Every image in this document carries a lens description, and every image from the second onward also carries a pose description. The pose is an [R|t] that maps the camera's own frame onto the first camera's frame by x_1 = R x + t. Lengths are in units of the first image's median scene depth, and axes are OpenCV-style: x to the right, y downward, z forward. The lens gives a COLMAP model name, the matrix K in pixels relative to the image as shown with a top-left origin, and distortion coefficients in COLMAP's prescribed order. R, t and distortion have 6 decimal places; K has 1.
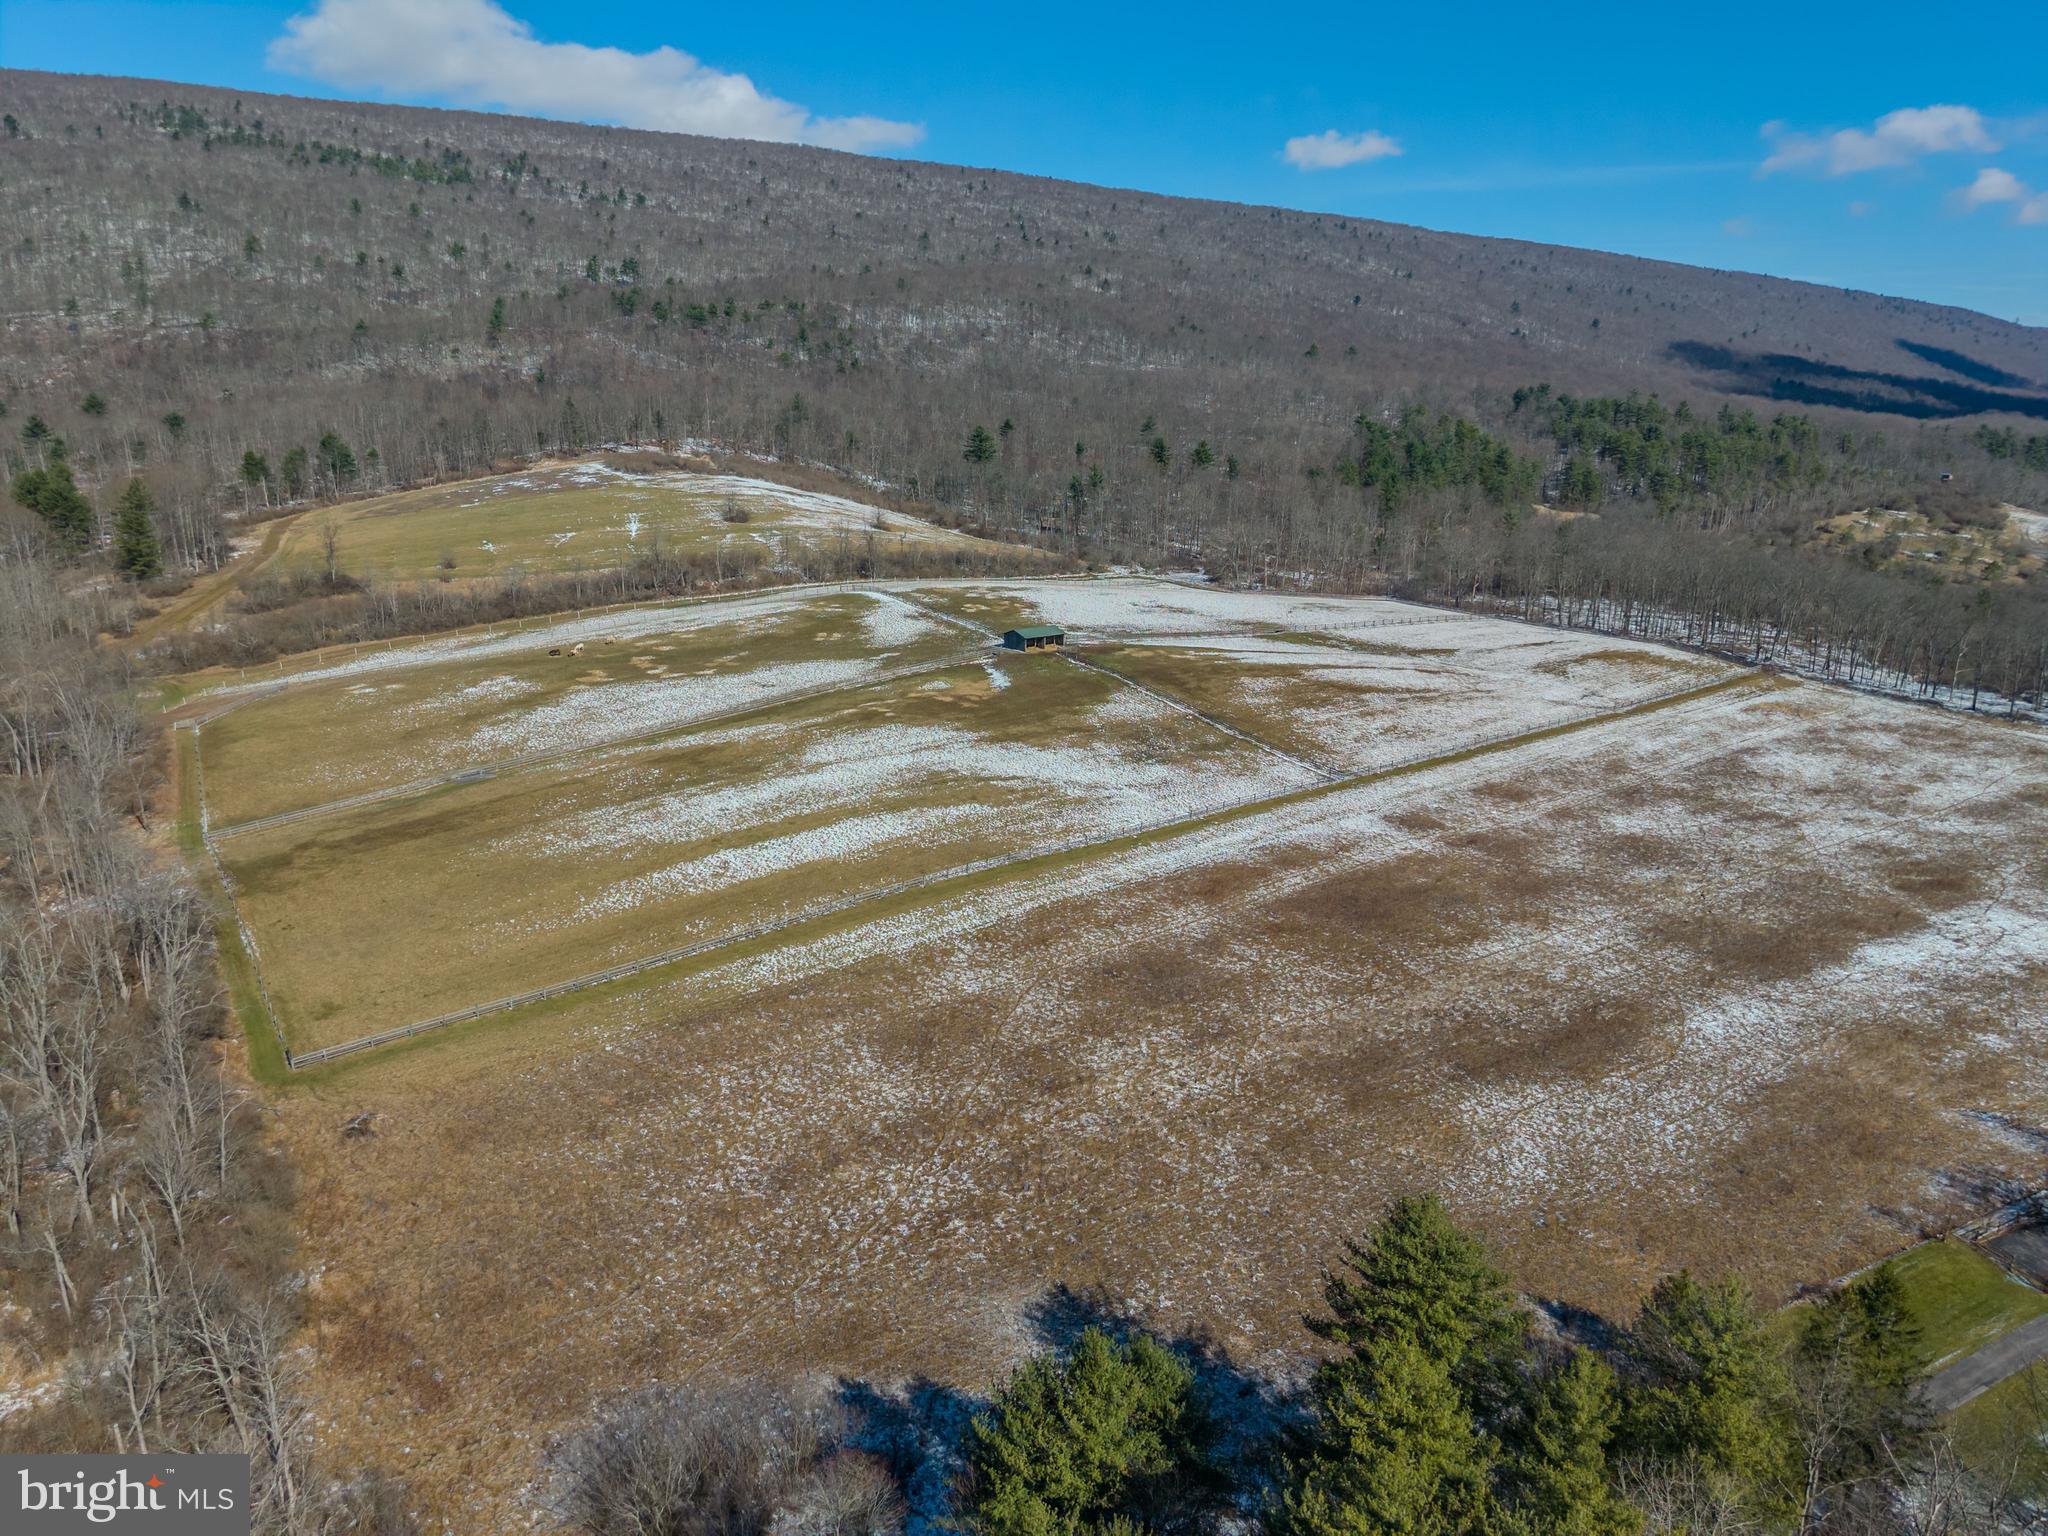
lens RADIAL K [[1369.5, 0, 1023.1], [0, 1369.5, 770.4], [0, 0, 1]] dist [0.025798, -0.026487]
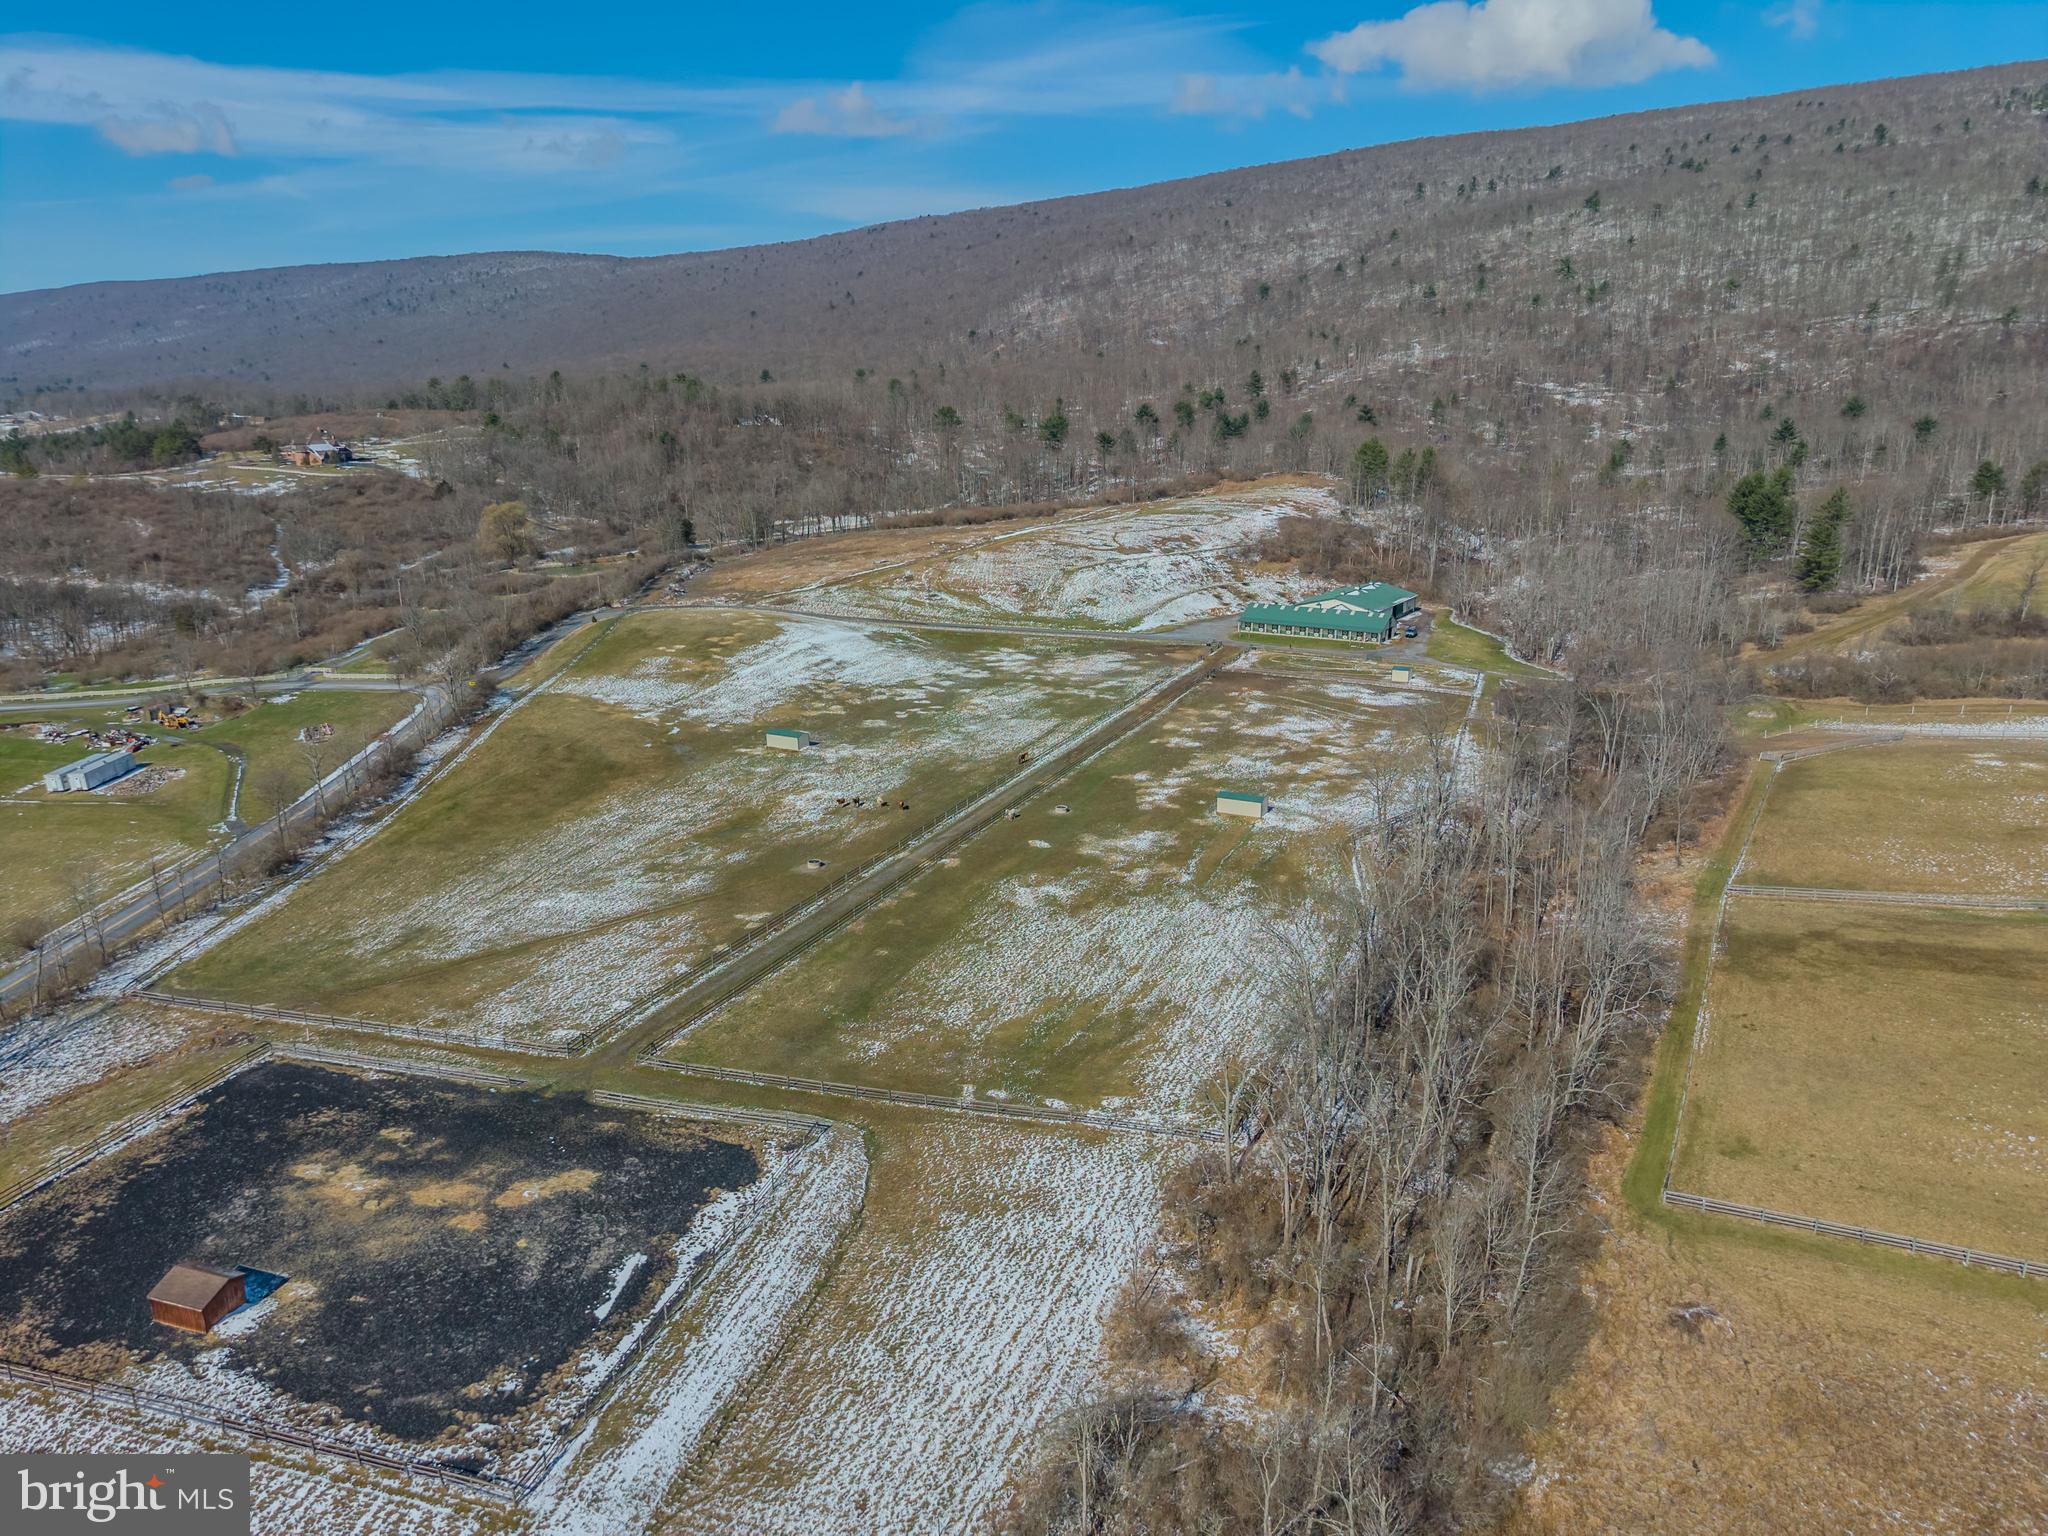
lens RADIAL K [[1369.5, 0, 1019.6], [0, 1369.5, 777.7], [0, 0, 1]] dist [0.025798, -0.026487]
pose [[0.430457, 0.234296, -0.871672, -0.002594], [-0.229414, 0.962408, 0.145394, -0.009940], [0.872970, 0.137388, 0.468026, 0.030498]]
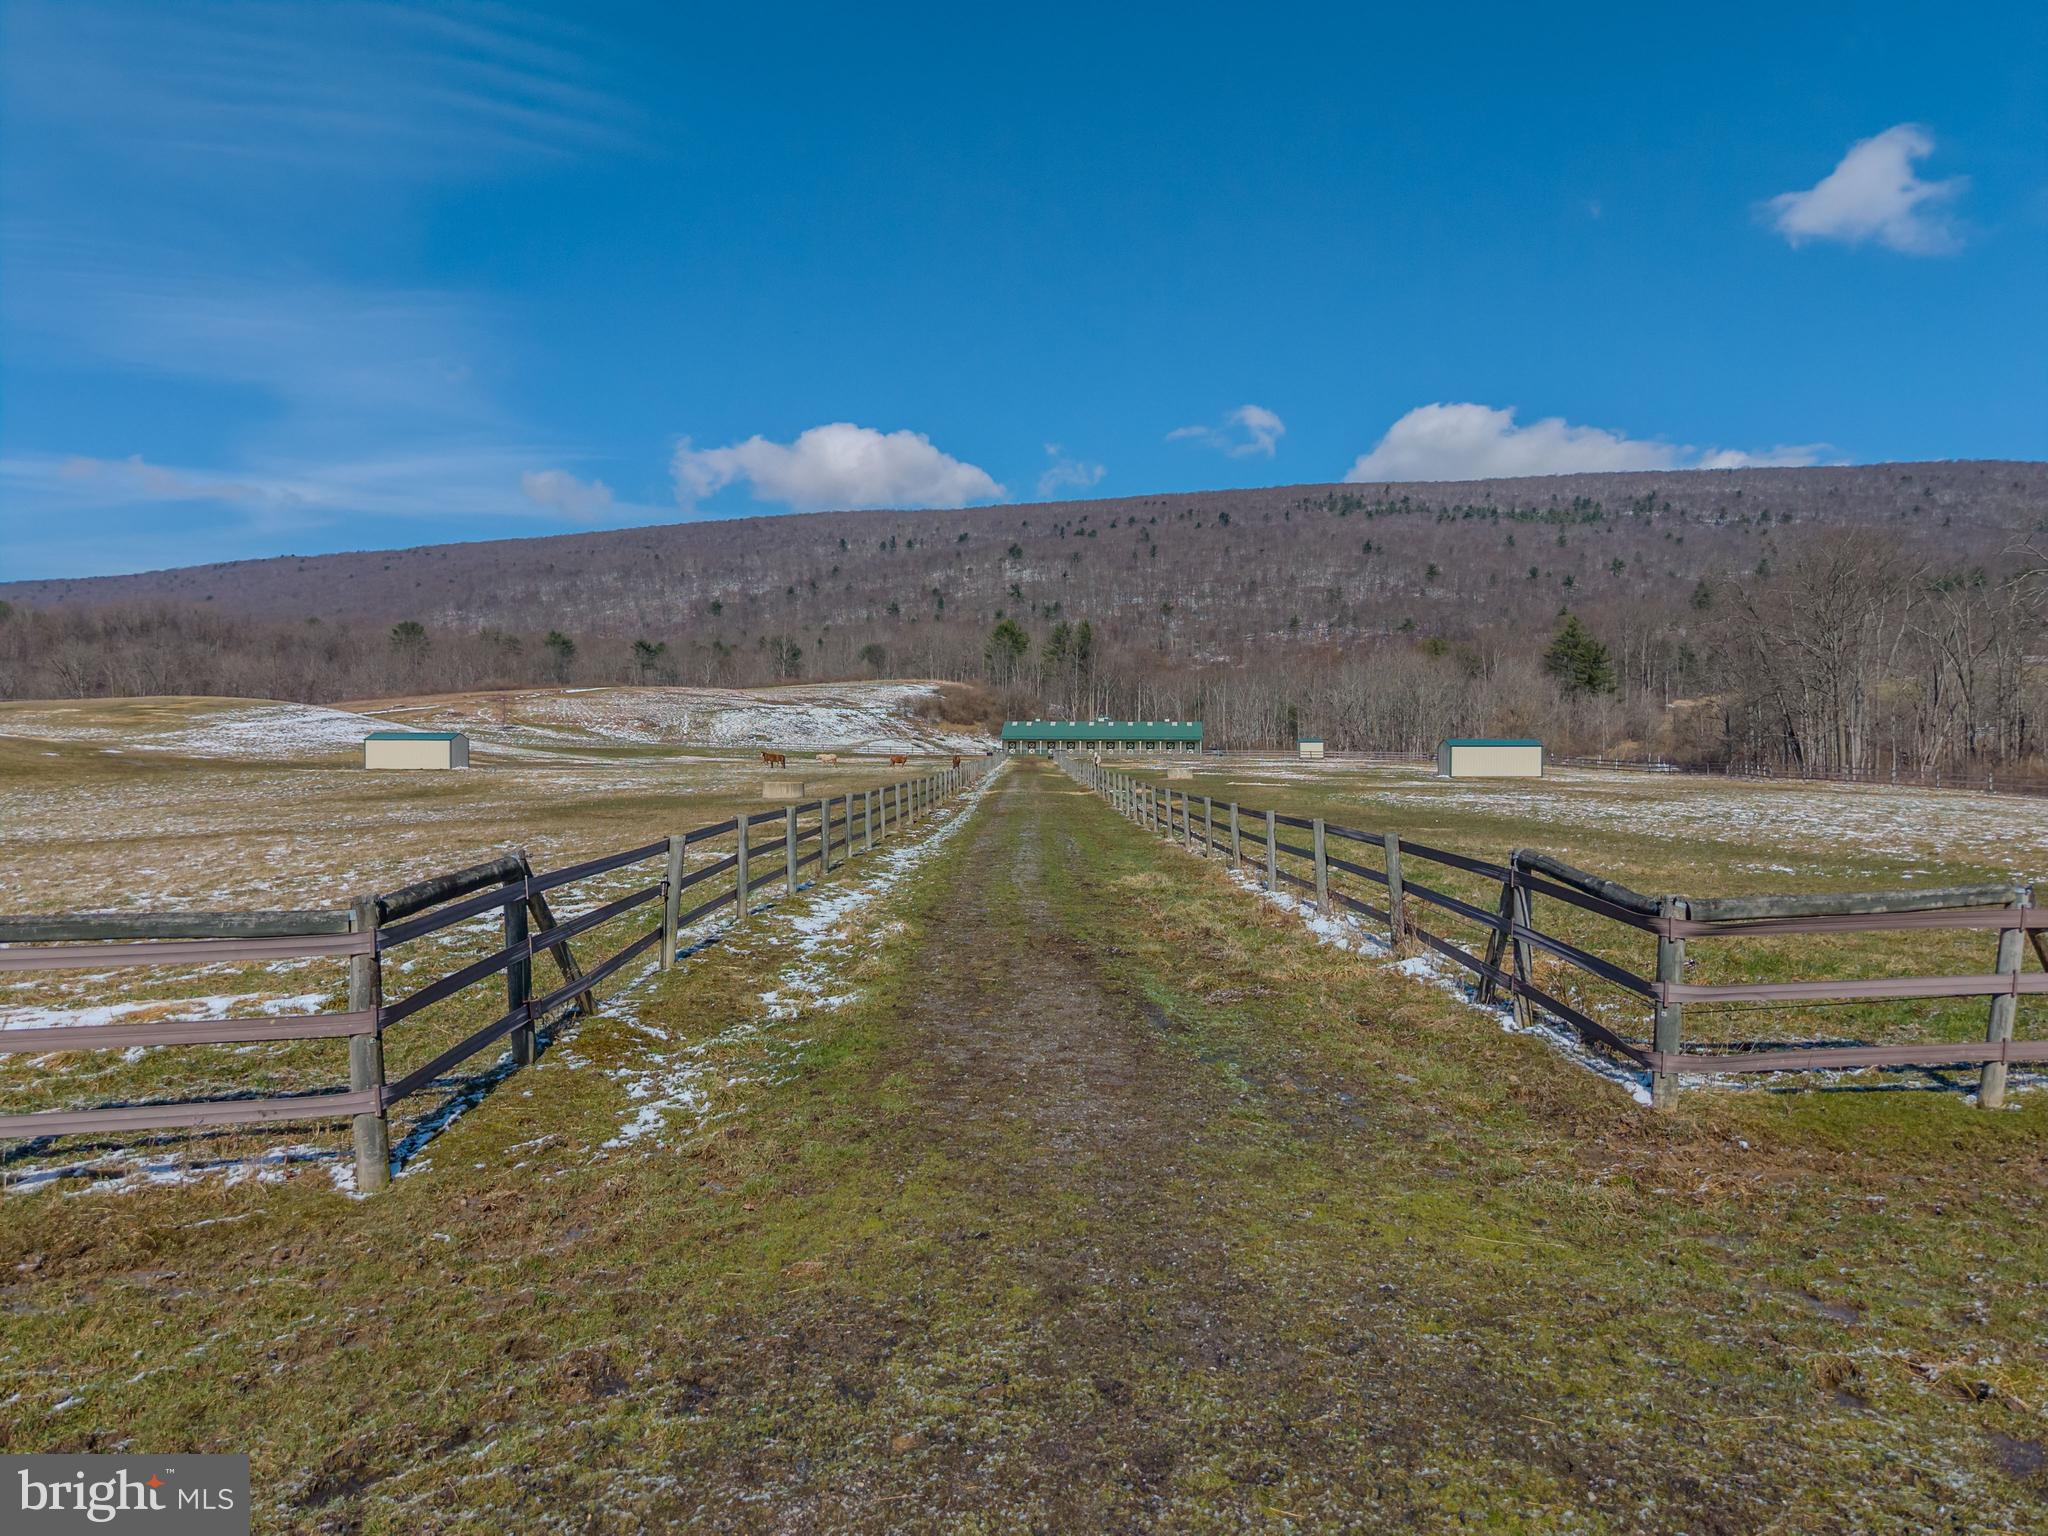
lens RADIAL K [[1369.5, 0, 1023.1], [0, 1369.5, 787.2], [0, 0, 1]] dist [0.025798, -0.026487]
pose [[0.775392, -0.006025, -0.631452, -0.140084], [-0.160054, 0.965427, -0.205751, 0.051622], [0.610860, 0.260604, 0.747620, 0.057538]]
